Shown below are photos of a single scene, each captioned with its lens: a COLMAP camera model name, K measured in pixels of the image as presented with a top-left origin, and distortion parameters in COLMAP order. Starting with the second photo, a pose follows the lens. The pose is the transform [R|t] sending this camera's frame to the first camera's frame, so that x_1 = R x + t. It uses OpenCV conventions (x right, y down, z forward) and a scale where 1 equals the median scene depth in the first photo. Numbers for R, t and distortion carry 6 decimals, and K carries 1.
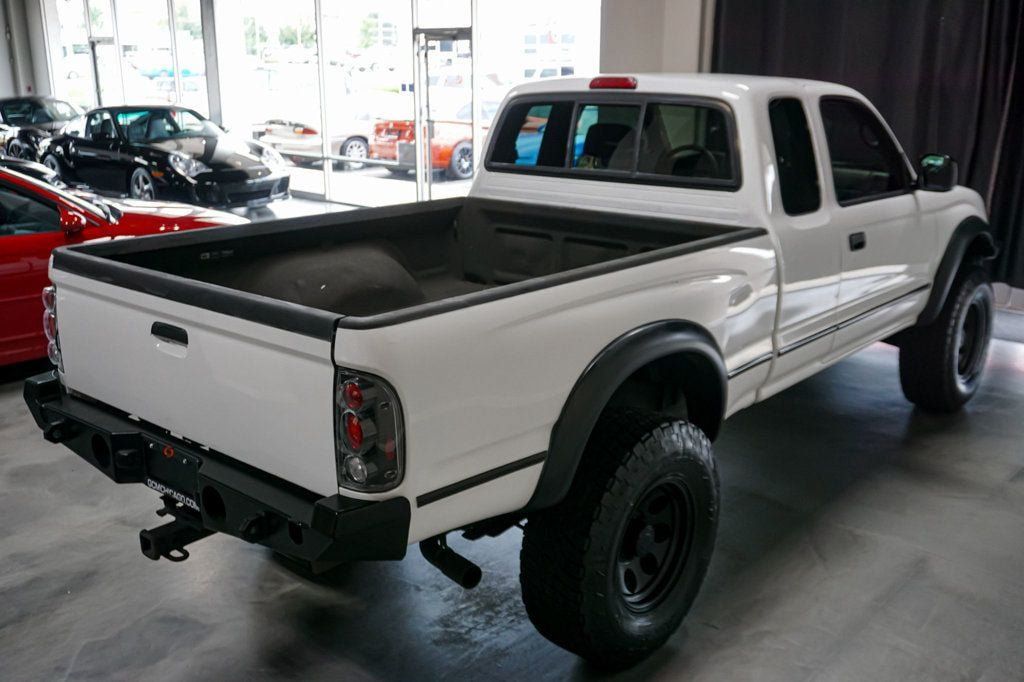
lens RADIAL K [[1020.6, 0, 512.0], [0, 1020.6, 341.0], [0, 0, 1]] dist [-0.005257, -0.012578]
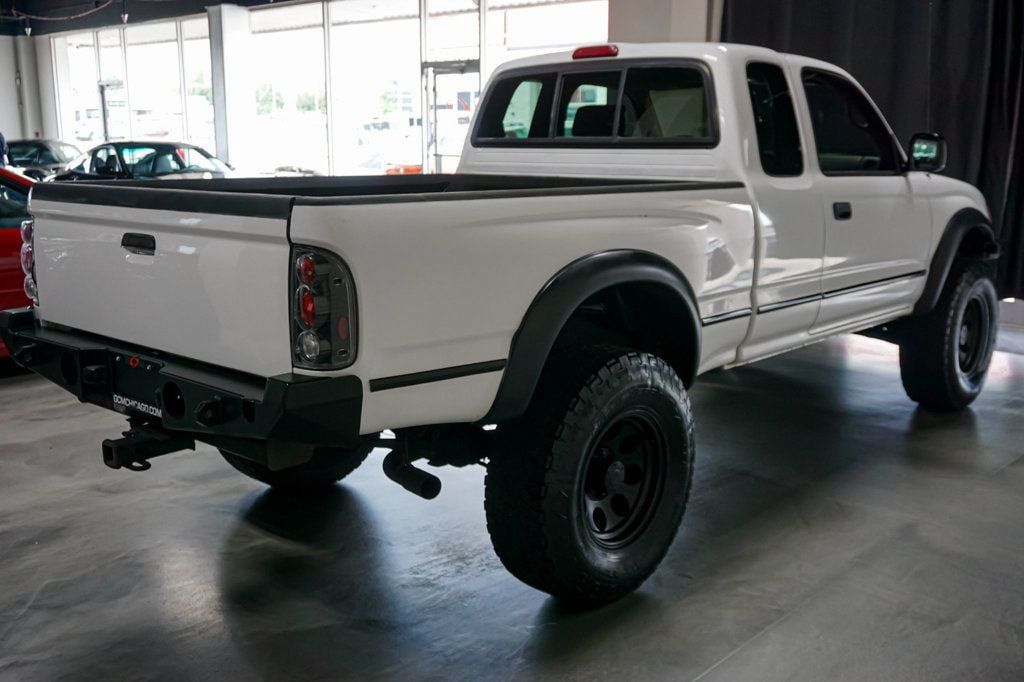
lens RADIAL K [[1068.2, 0, 512.0], [0, 1068.2, 341.0], [0, 0, 1]] dist [-0.001396, 0.013847]
pose [[0.999742, 0.008456, -0.021072, 0.045514], [-0.010044, 0.997025, -0.076422, 0.126023], [0.020363, 0.076614, 0.996853, -0.037426]]
